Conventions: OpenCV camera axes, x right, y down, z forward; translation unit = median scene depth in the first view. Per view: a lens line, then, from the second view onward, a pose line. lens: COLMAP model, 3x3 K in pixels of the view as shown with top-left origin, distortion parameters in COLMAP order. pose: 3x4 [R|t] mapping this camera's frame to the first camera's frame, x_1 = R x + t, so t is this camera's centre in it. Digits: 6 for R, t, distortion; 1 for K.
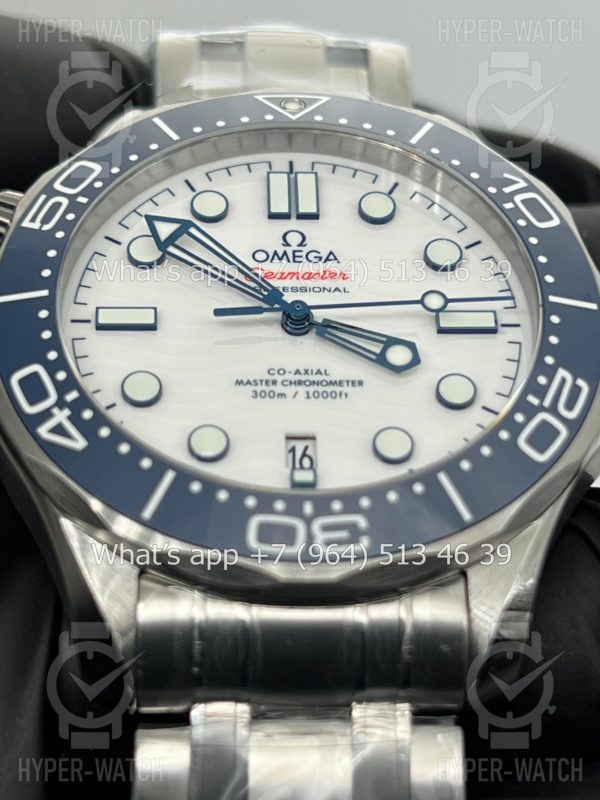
lens RADIAL K [[1914.8, 0, 301.7], [0, 1914.8, 396.7], [0, 0, 1]] dist [0.246712, 0.000000]
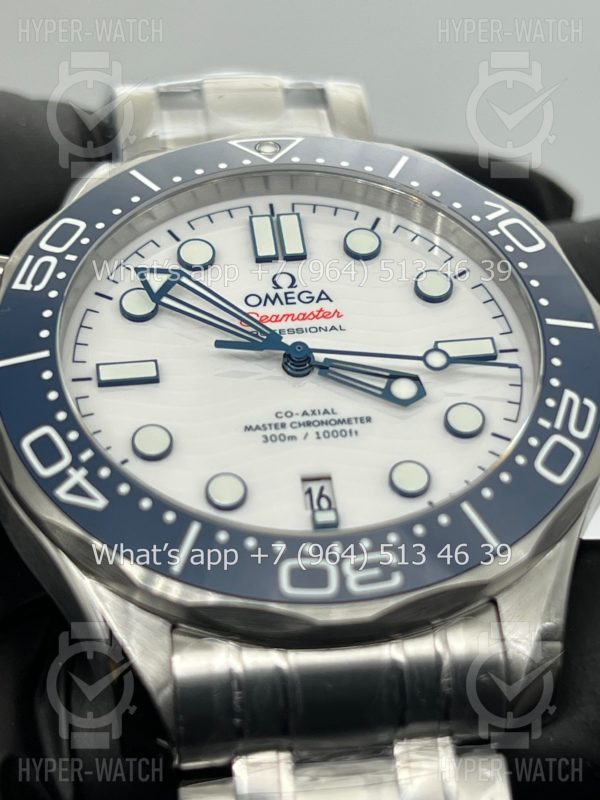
lens RADIAL K [[1914.8, 0, 298.4], [0, 1914.8, 400.3], [0, 0, 1]] dist [0.246712, 0.000000]
pose [[0.995023, -0.077099, 0.063134, -0.068255], [0.078193, 0.996825, -0.015051, -0.004904], [-0.061773, 0.019913, 0.997892, 0.003919]]
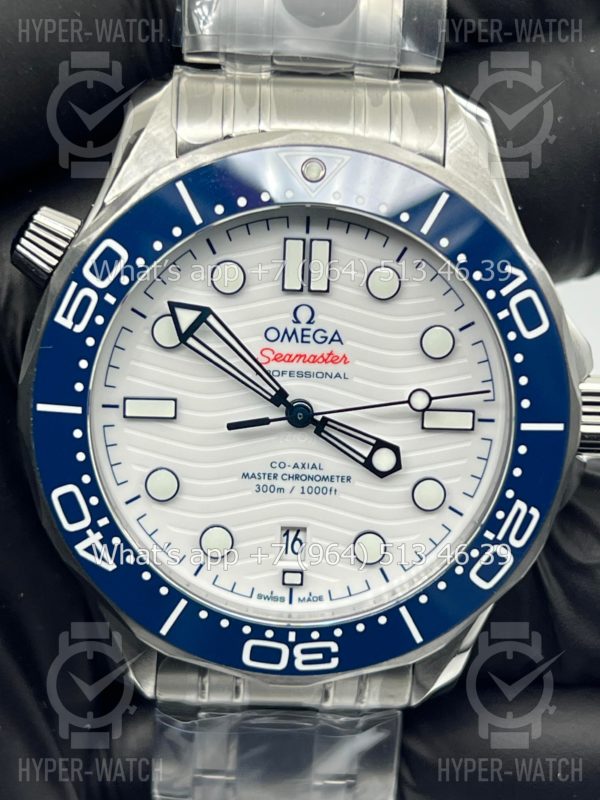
lens RADIAL K [[1914.8, 0, 296.8], [0, 1914.8, 396.5], [0, 0, 1]] dist [0.246712, 0.000000]
pose [[0.997240, 0.073121, 0.012883, -0.019737], [-0.059661, 0.685887, 0.725258, -0.890397], [0.044195, -0.724025, 0.688356, 0.229040]]
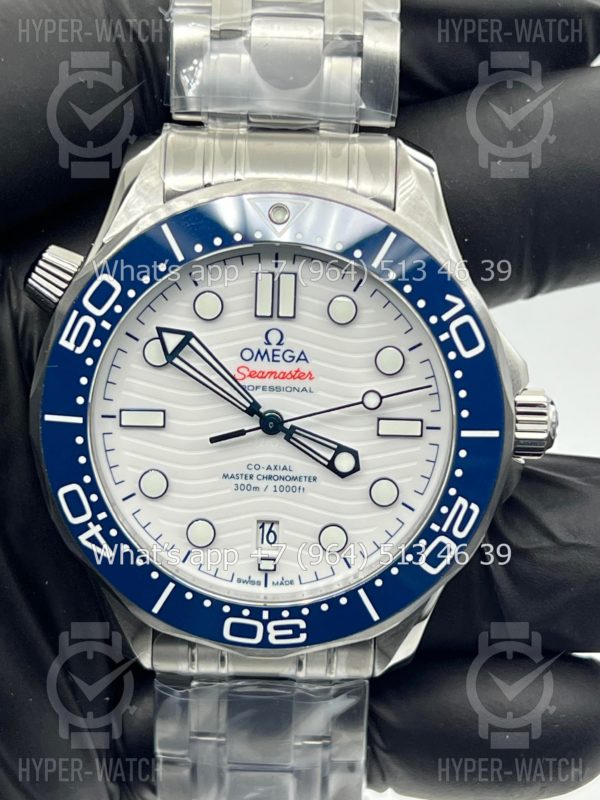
lens RADIAL K [[1914.8, 0, 302.6], [0, 1914.8, 397.6], [0, 0, 1]] dist [0.246712, 0.000000]
pose [[0.997048, 0.070358, -0.030730, 0.059724], [-0.025993, 0.685957, 0.727178, -1.032924], [0.072242, -0.724233, 0.685761, 0.111961]]
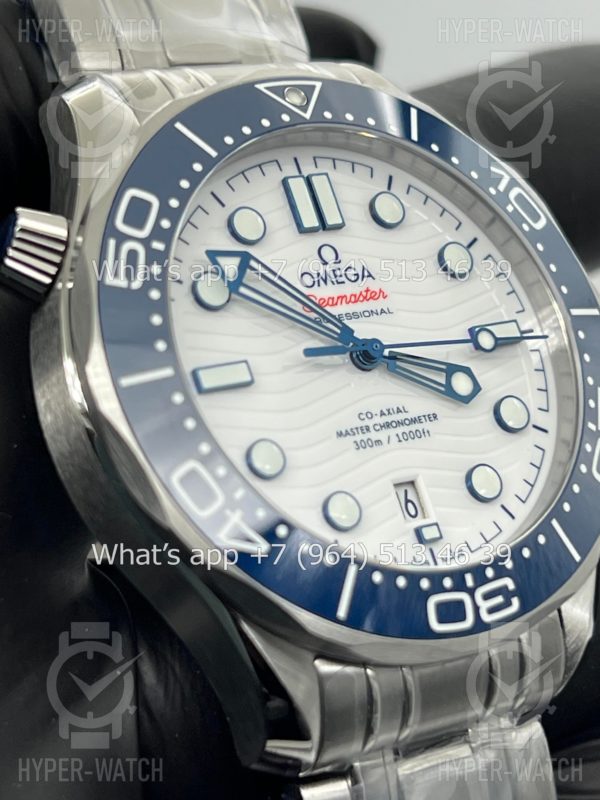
lens RADIAL K [[1914.8, 0, 306.7], [0, 1914.8, 402.0], [0, 0, 1]] dist [0.246712, 0.000000]
pose [[0.850246, -0.127814, 0.510632, -0.557440], [-0.040068, 0.951544, 0.304893, -0.328645], [-0.524858, -0.279694, 0.803925, 0.204765]]
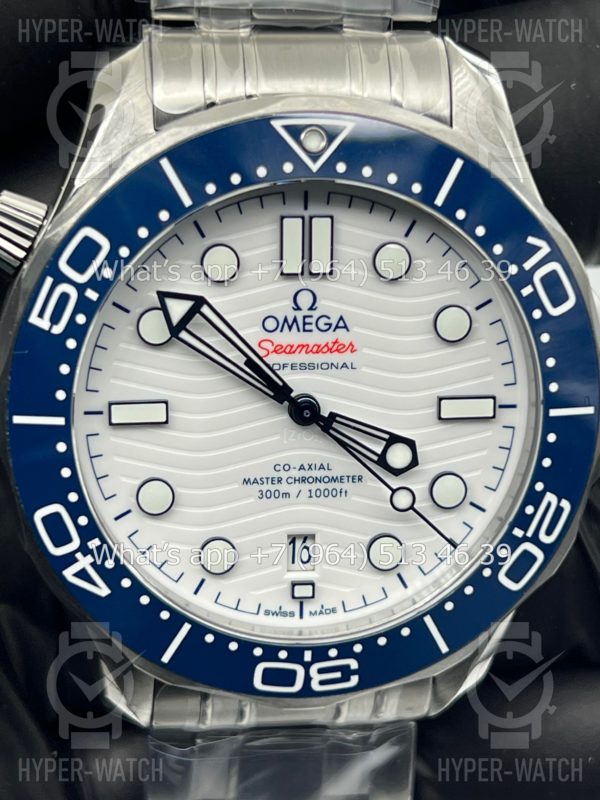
lens RADIAL K [[1914.8, 0, 291.6], [0, 1914.8, 402.6], [0, 0, 1]] dist [0.246712, 0.000000]
pose [[0.995126, 0.020742, 0.096402, -0.110296], [-0.086264, 0.656734, 0.749172, -0.827136], [-0.047771, -0.753837, 0.655322, 0.338742]]
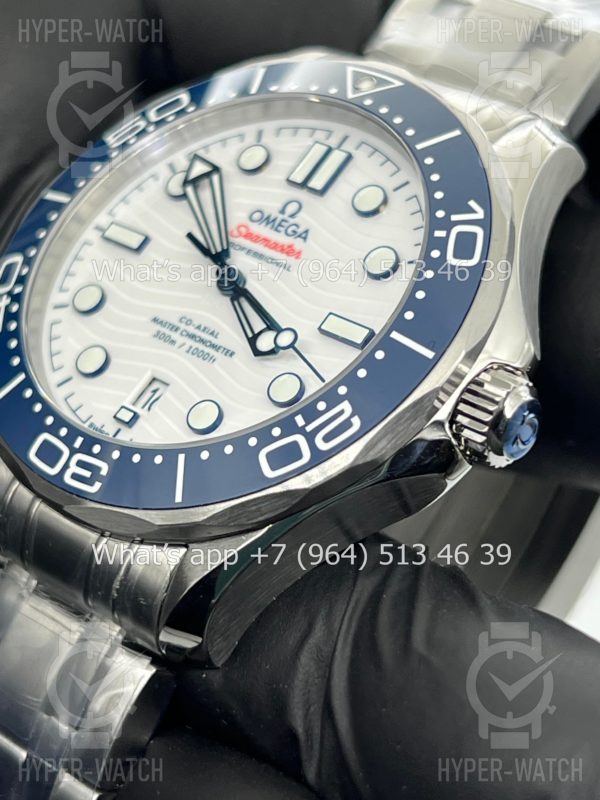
lens RADIAL K [[1914.8, 0, 291.8], [0, 1914.8, 394.4], [0, 0, 1]] dist [0.246712, 0.000000]
pose [[0.695801, 0.327144, -0.639404, 0.763991], [-0.231433, 0.944883, 0.231592, -0.247543], [0.679926, -0.013163, 0.733162, 0.219271]]
